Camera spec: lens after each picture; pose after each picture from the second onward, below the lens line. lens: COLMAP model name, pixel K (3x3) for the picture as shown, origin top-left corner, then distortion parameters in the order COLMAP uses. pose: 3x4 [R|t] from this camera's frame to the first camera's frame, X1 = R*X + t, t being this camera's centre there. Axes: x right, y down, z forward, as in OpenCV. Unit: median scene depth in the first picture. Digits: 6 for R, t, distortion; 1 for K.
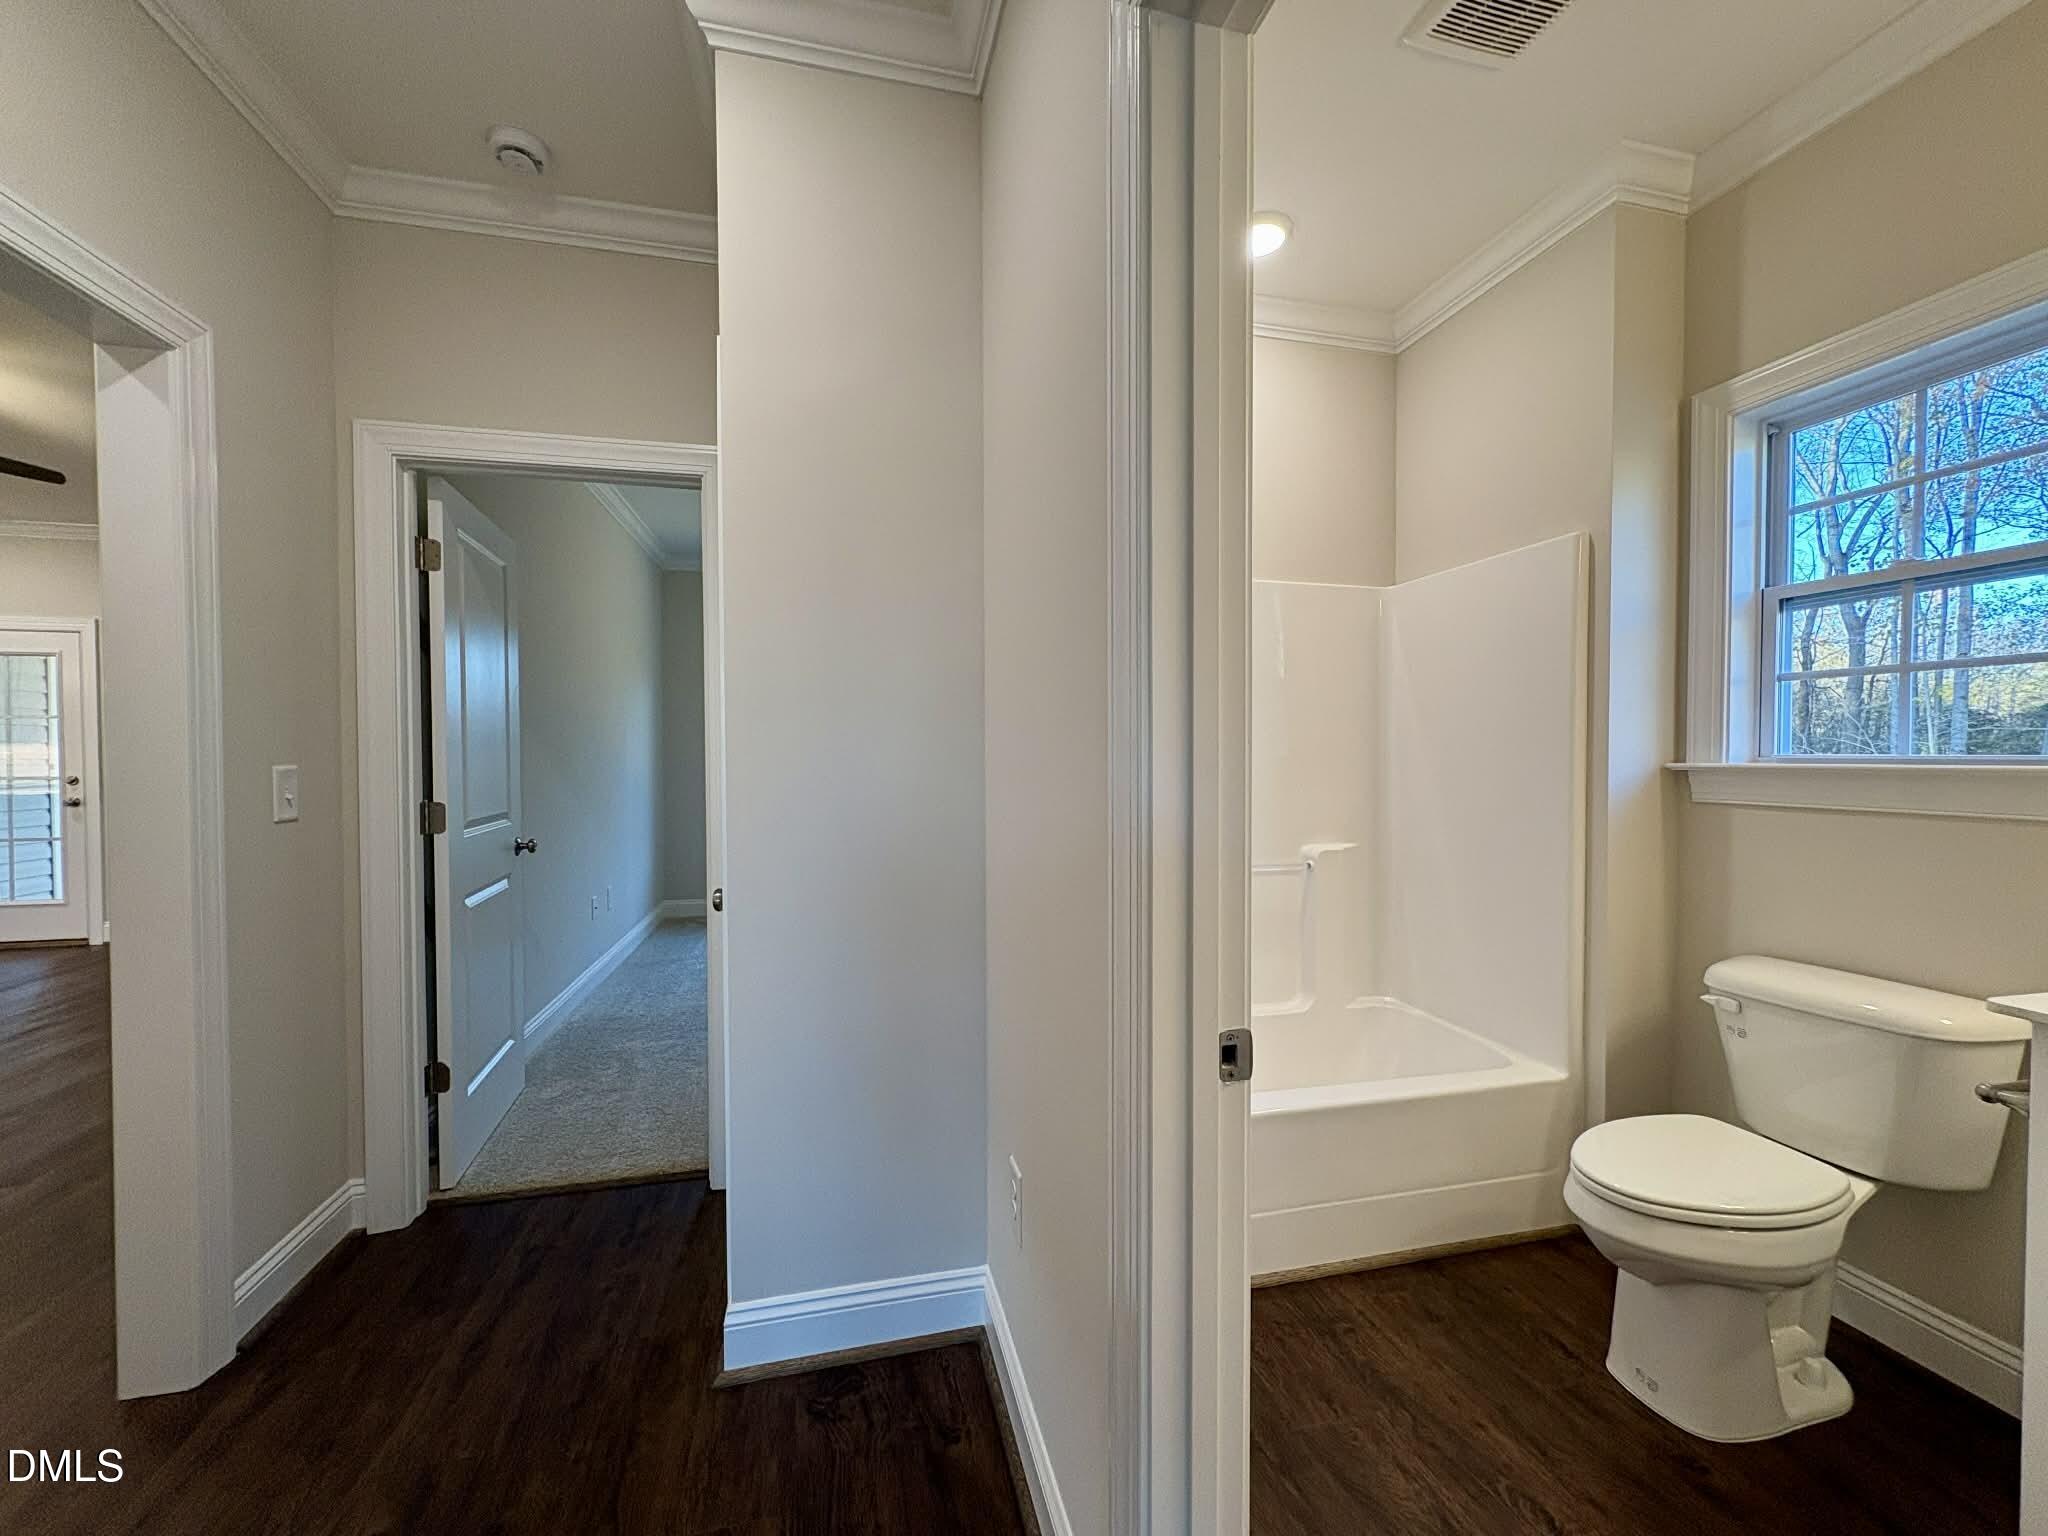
lens RADIAL K [[812.7, 0, 1044.9], [0, 812.7, 767.4], [0, 0, 1]] dist [0.000339, -0.000017]
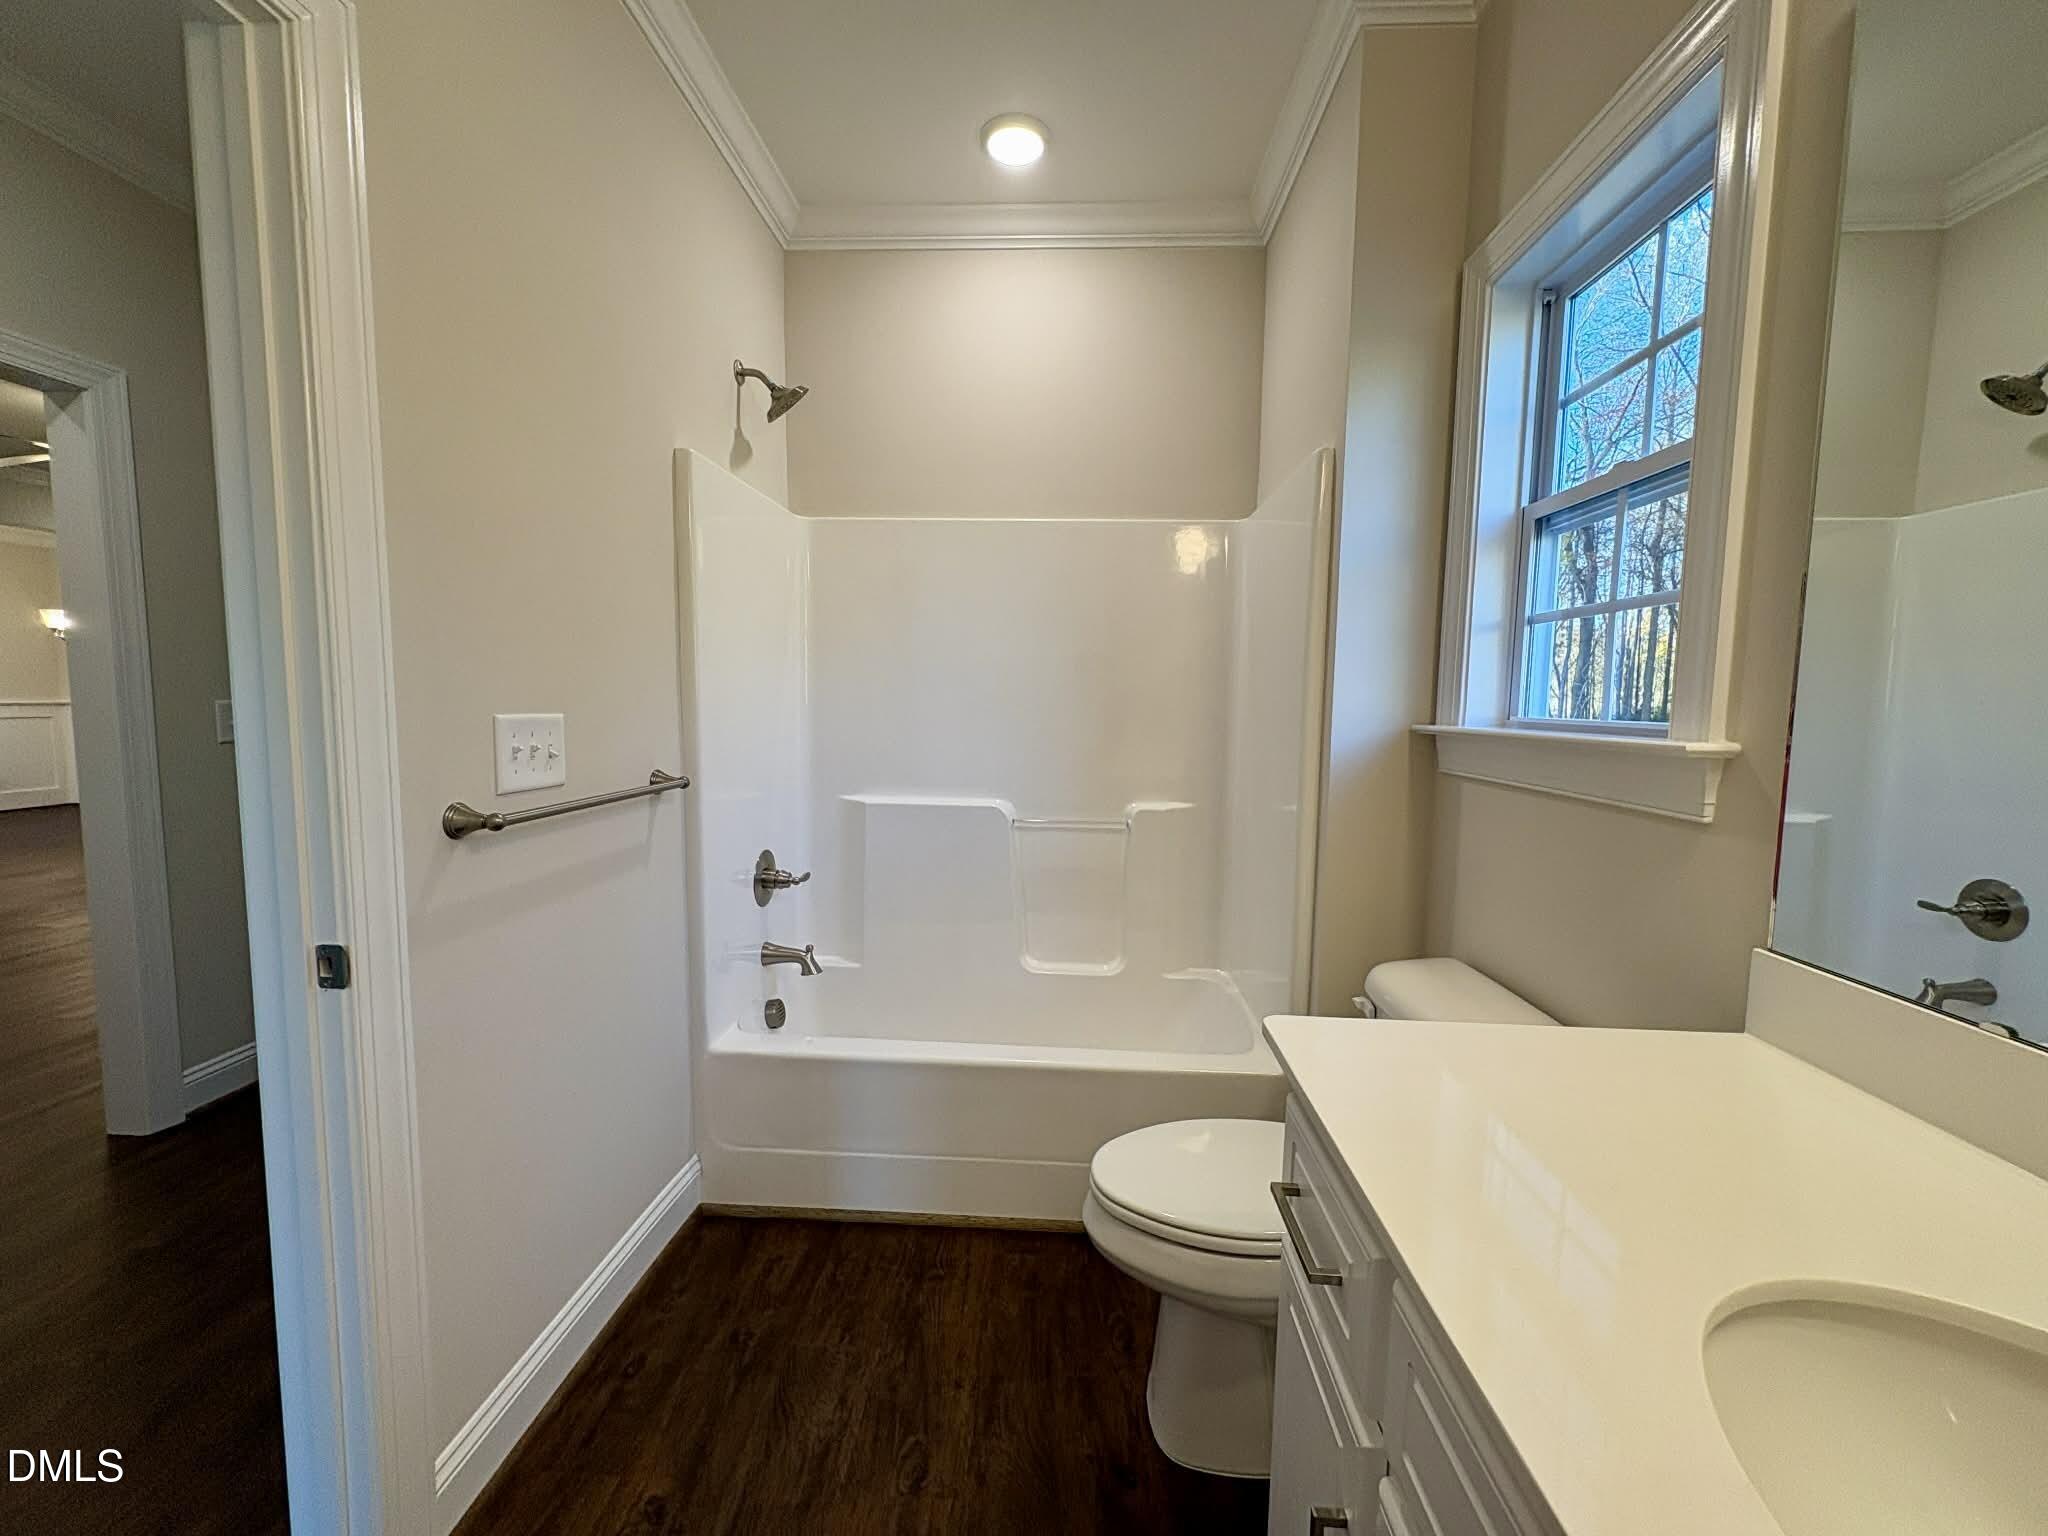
lens RADIAL K [[812.7, 0, 1010.1], [0, 812.7, 771.3], [0, 0, 1]] dist [0.000339, -0.000017]
pose [[0.957882, 0.040271, -0.284324, 0.643451], [-0.020568, 0.997196, 0.071947, -0.009956], [0.286424, -0.063069, 0.956025, 0.086066]]
